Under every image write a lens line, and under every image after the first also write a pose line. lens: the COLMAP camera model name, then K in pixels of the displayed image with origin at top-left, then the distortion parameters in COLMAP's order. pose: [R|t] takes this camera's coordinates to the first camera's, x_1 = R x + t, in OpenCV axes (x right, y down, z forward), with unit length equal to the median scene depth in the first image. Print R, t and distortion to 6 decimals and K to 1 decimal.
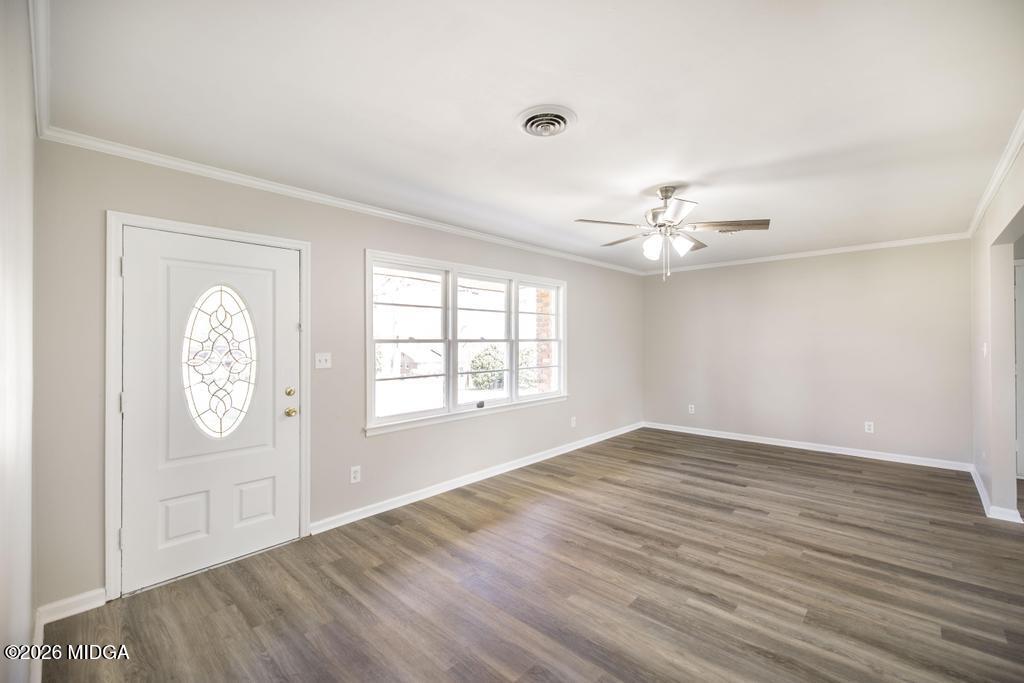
lens RADIAL K [[431.9, 0, 519.2], [0, 431.9, 338.6], [0, 0, 1]] dist [0.002851, -0.000111]
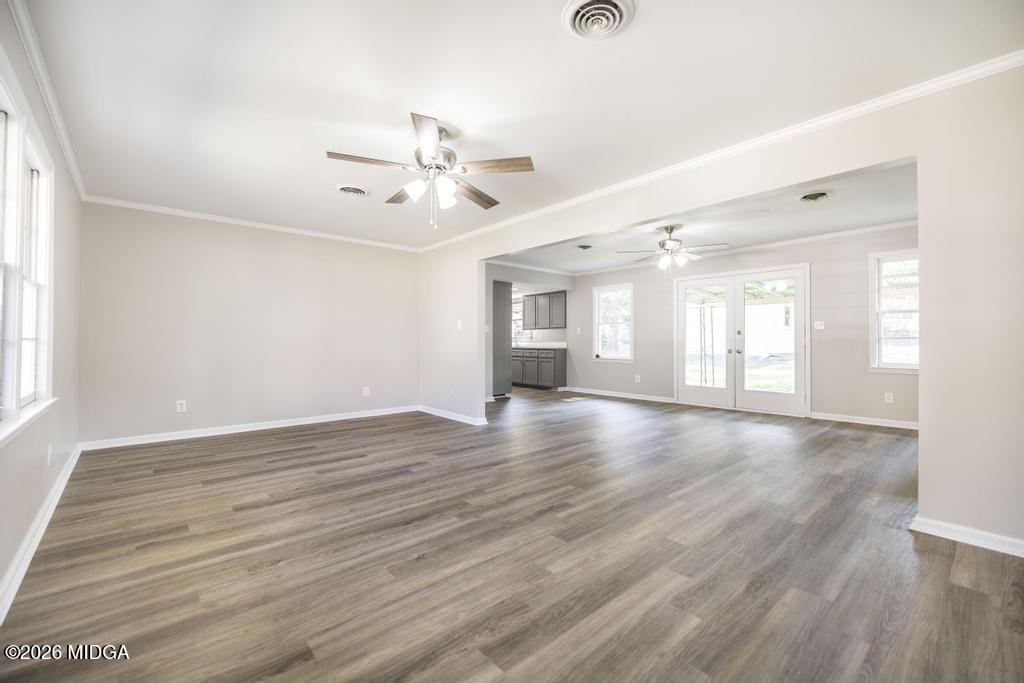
lens RADIAL K [[431.9, 0, 518.9], [0, 431.9, 338.8], [0, 0, 1]] dist [0.002851, -0.000111]
pose [[0.099230, 0.010873, 0.995005, -0.524999], [-0.005286, 0.999932, -0.010400, 0.104230], [-0.995050, -0.004228, 0.099281, 0.689637]]
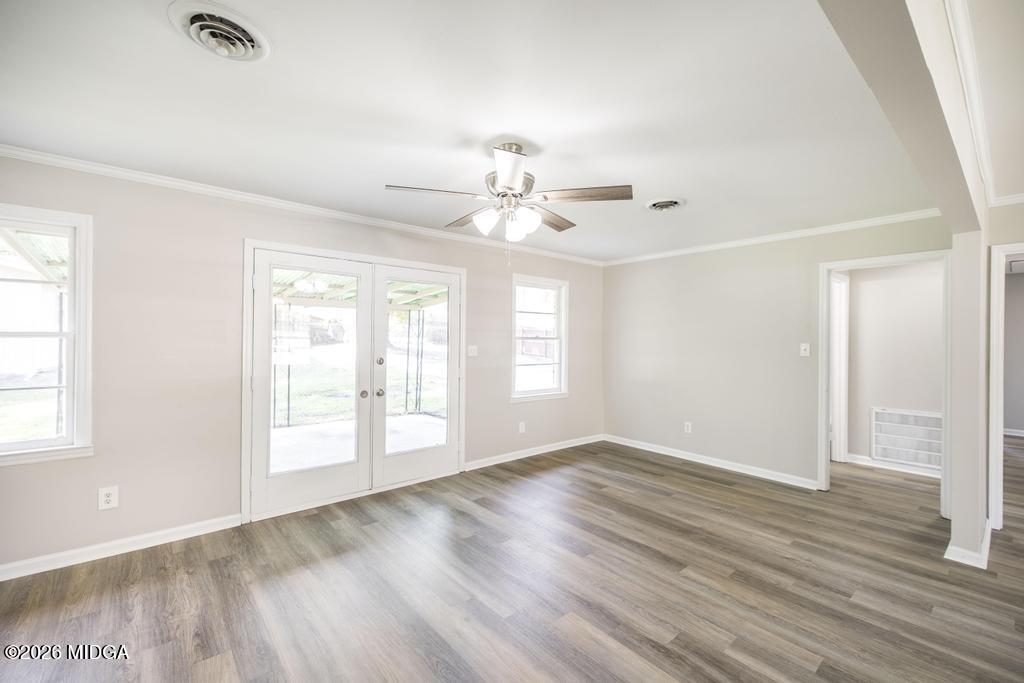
lens RADIAL K [[431.9, 0, 518.2], [0, 431.9, 342.2], [0, 0, 1]] dist [0.002851, -0.000111]
pose [[-0.992764, -0.003704, 0.120022, 1.031358], [-0.004092, 0.999987, -0.002991, -0.000195], [-0.120010, -0.003461, -0.992767, 1.006692]]
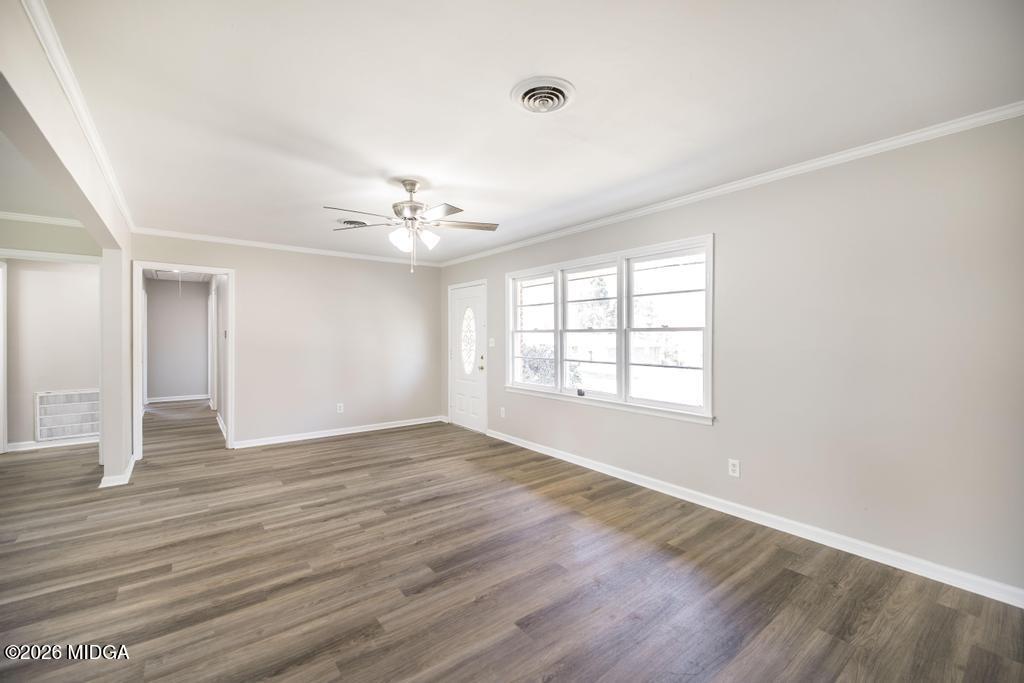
lens RADIAL K [[431.9, 0, 515.6], [0, 431.9, 336.2], [0, 0, 1]] dist [0.002851, -0.000111]
pose [[-0.167265, 0.005914, -0.985894, 1.243078], [0.006595, 0.999966, 0.004879, 0.016531], [0.985890, -0.005686, -0.167298, 1.336772]]
